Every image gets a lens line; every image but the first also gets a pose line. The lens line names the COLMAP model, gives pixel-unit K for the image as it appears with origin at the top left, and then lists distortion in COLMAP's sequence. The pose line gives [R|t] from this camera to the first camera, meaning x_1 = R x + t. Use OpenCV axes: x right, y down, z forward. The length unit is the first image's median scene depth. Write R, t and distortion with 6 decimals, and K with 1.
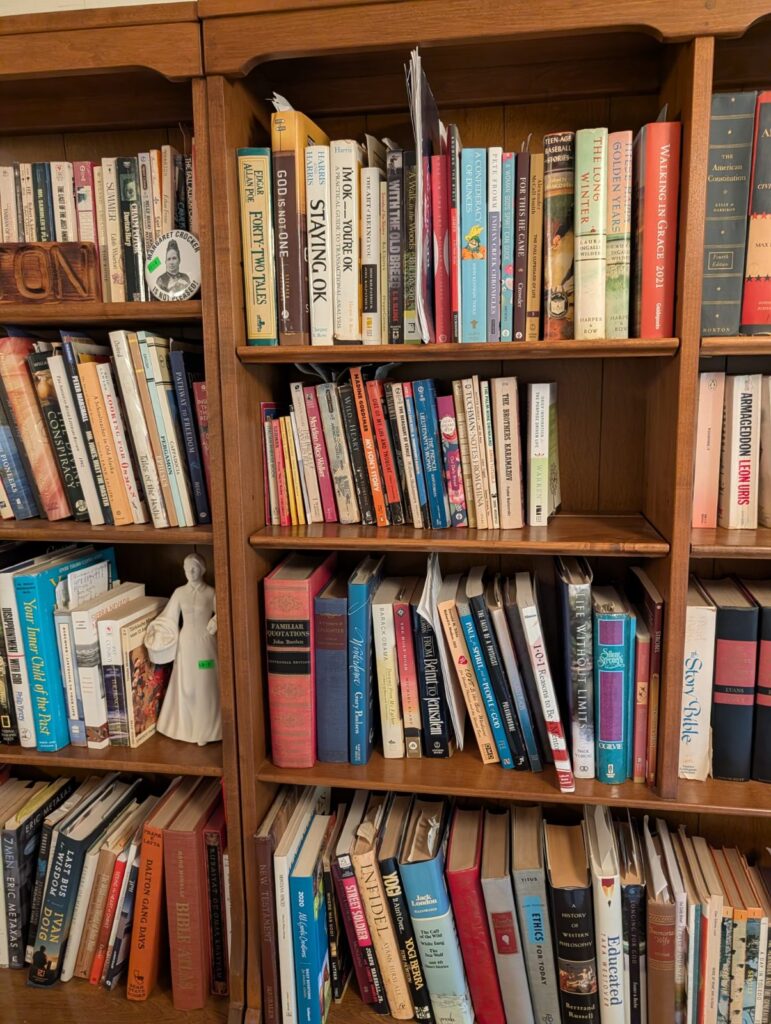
lens RADIAL K [[738.1, 0, 394.9], [0, 738.1, 507.6], [0, 0, 1]] dist [0.007305, -0.012097]
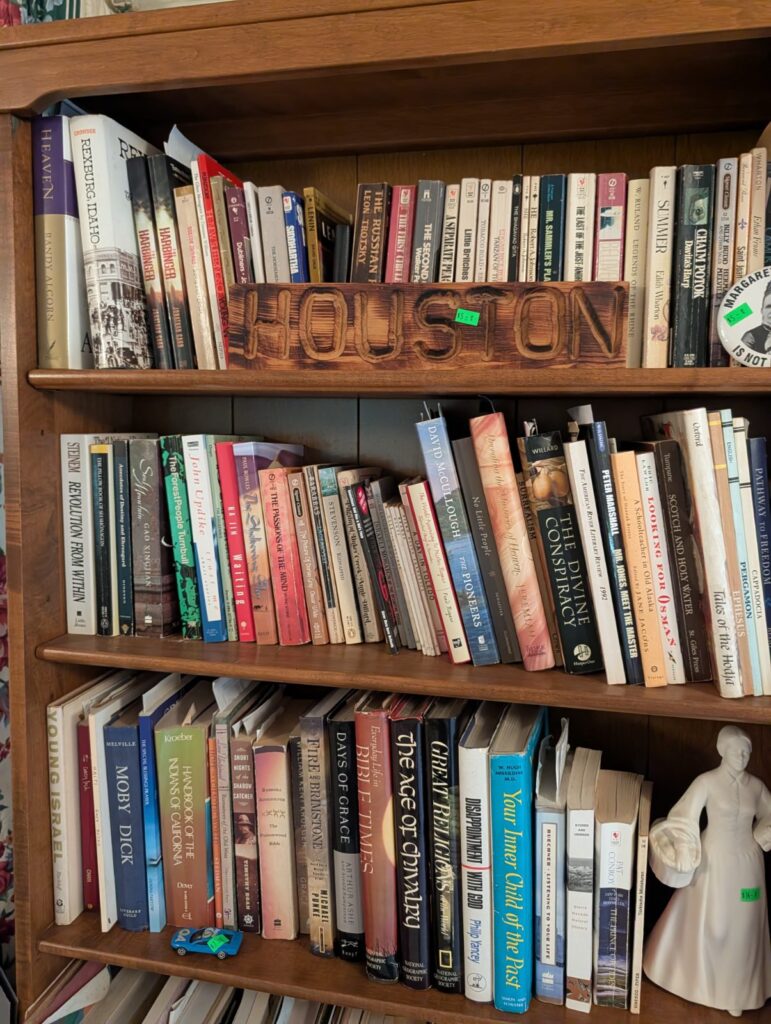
lens RADIAL K [[738.1, 0, 380.7], [0, 738.1, 503.4], [0, 0, 1]] dist [0.007305, -0.012097]
pose [[0.997201, 0.028988, -0.068921, -0.603705], [-0.034024, 0.996747, -0.073059, -0.090266], [0.066579, 0.075199, 0.994943, 0.301891]]
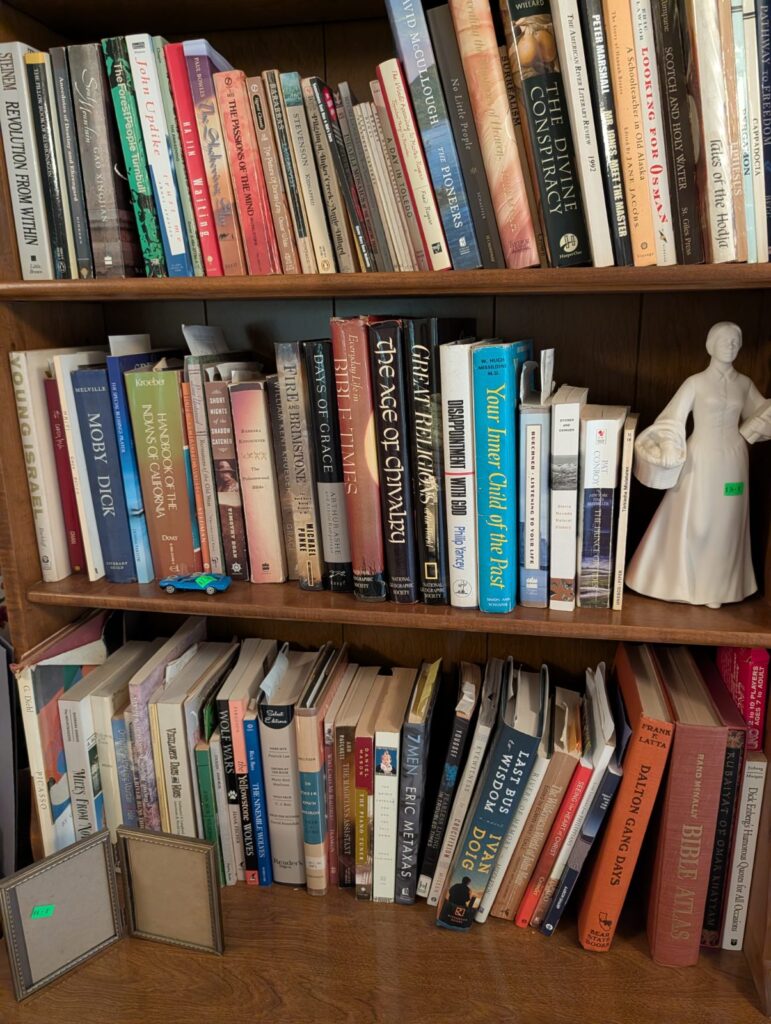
lens RADIAL K [[738.1, 0, 383.8], [0, 738.1, 514.5], [0, 0, 1]] dist [0.007305, -0.012097]
pose [[0.998918, 0.004108, -0.046322, -0.590252], [0.000196, 0.995710, 0.092529, 0.187501], [0.046503, -0.092438, 0.994632, 0.336327]]
